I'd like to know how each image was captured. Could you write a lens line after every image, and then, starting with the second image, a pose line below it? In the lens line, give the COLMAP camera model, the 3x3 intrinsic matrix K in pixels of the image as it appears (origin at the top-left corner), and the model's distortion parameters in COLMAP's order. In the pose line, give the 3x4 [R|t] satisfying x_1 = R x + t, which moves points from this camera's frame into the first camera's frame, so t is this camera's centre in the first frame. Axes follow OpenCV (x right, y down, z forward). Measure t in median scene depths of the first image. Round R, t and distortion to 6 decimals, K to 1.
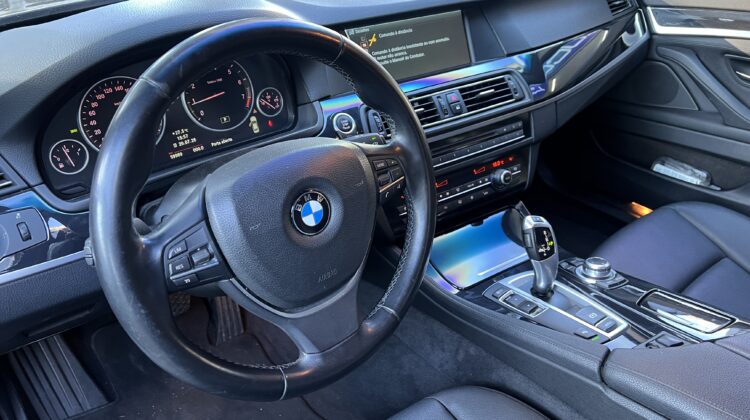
lens RADIAL K [[565.9, 0, 378.2], [0, 565.9, 210.0], [0, 0, 1]] dist [0.038611, -0.032828]
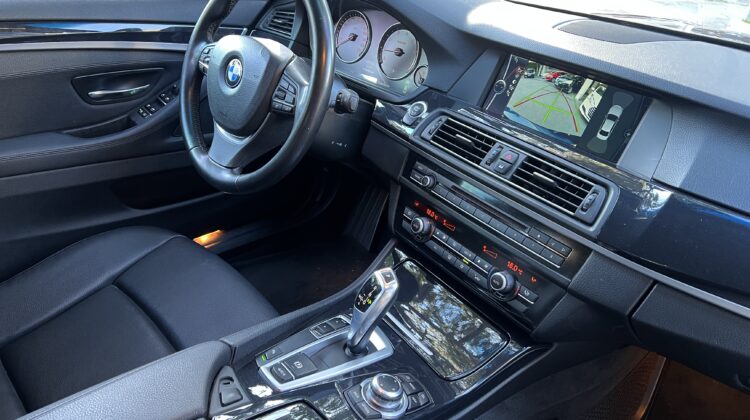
lens RADIAL K [[565.9, 0, 370.8], [0, 565.9, 209.7], [0, 0, 1]] dist [0.038611, -0.032828]
pose [[0.026231, 0.478234, -0.877841, 0.897390], [-0.589604, 0.716540, 0.372742, -0.329258], [0.807266, 0.507801, 0.300764, 0.603636]]
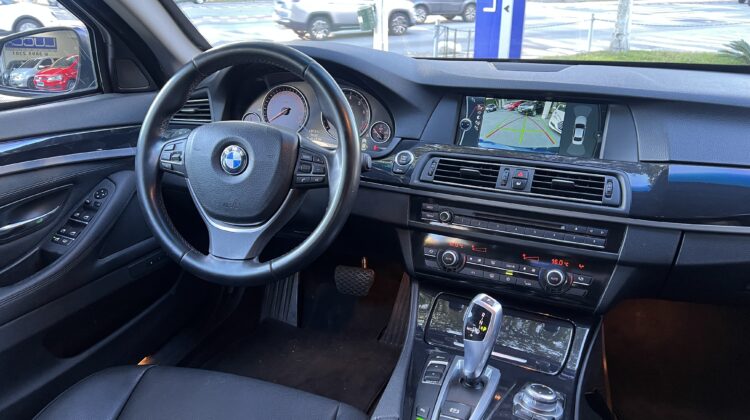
lens RADIAL K [[565.9, 0, 372.0], [0, 565.9, 210.7], [0, 0, 1]] dist [0.038611, -0.032828]
pose [[0.524591, 0.290793, -0.800152, 0.797686], [-0.450272, 0.892416, 0.029119, -0.050794], [0.722537, 0.345011, 0.599089, 0.230945]]
